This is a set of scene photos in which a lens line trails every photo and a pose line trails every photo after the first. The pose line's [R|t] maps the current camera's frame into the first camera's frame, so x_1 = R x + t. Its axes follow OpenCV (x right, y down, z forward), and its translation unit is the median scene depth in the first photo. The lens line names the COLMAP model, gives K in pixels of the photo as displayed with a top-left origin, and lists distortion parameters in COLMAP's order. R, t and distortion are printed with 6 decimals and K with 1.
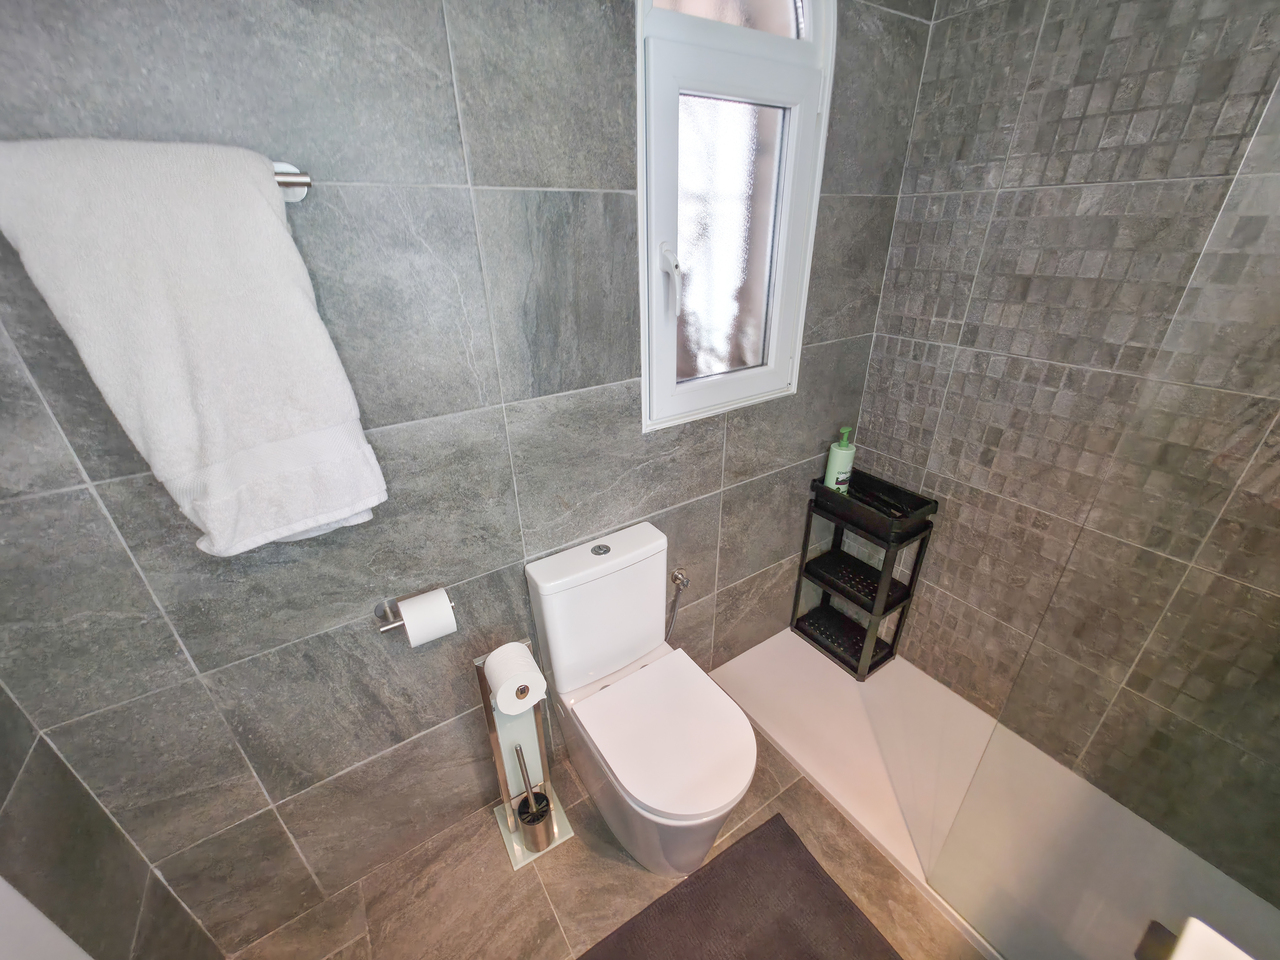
lens RADIAL K [[510.2, 0, 642.6], [0, 510.2, 487.1], [0, 0, 1]] dist [0.001626, -0.000507]
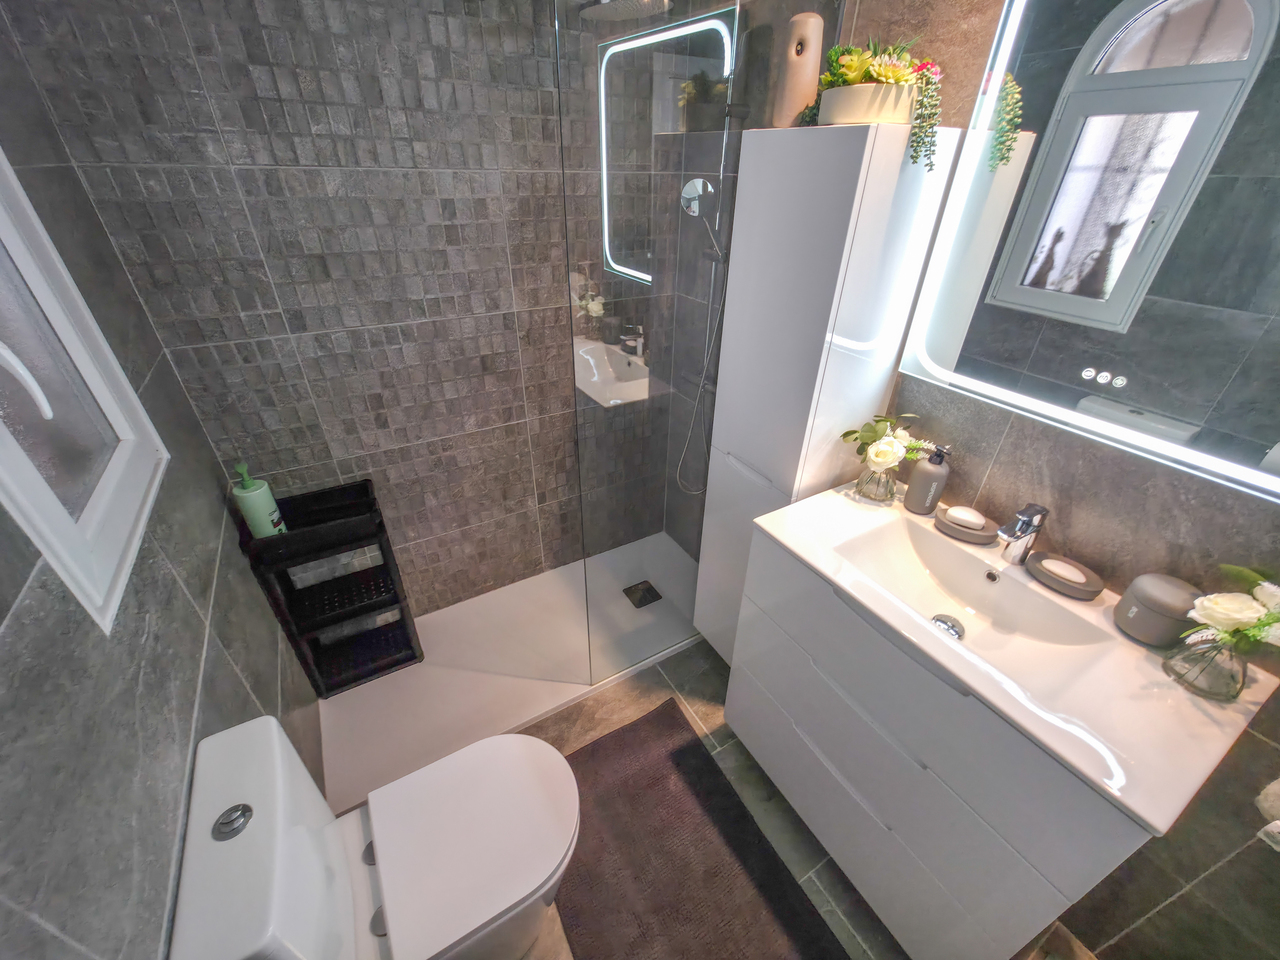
lens RADIAL K [[511.2, 0, 644.9], [0, 511.2, 488.0], [0, 0, 1]] dist [0.001265, -0.000357]
pose [[0.041585, -0.520115, 0.853083, -0.321590], [0.435374, 0.777930, 0.453072, -0.204042], [-0.899289, 0.352569, 0.258794, 0.270300]]
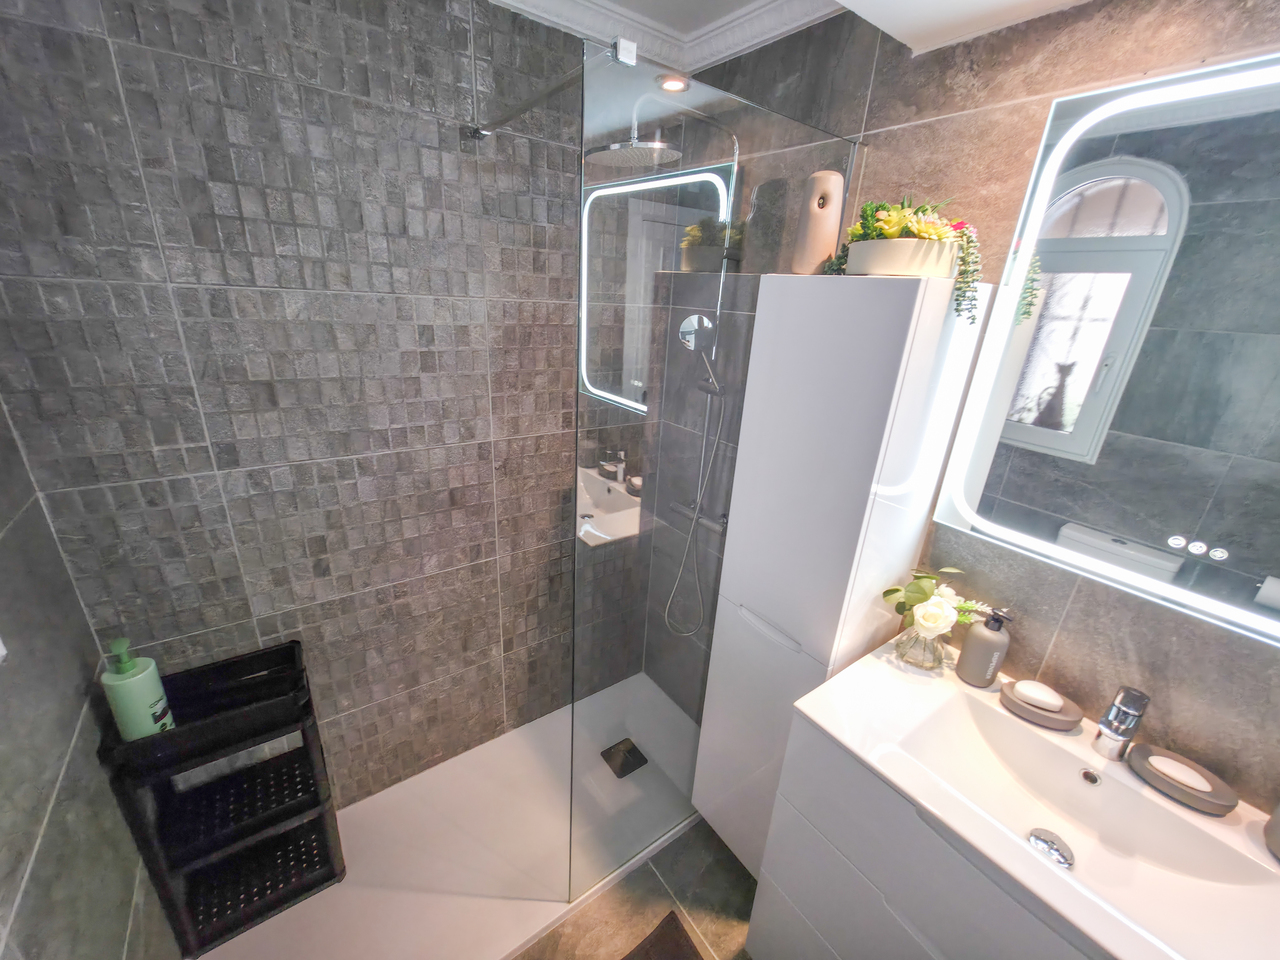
lens RADIAL K [[510.2, 0, 642.6], [0, 510.2, 487.1], [0, 0, 1]] dist [0.001626, -0.000507]
pose [[-0.048980, -0.345358, 0.937192, -0.153166], [0.400468, 0.852803, 0.335190, -0.264087], [-0.915001, 0.391733, 0.096534, 0.352194]]
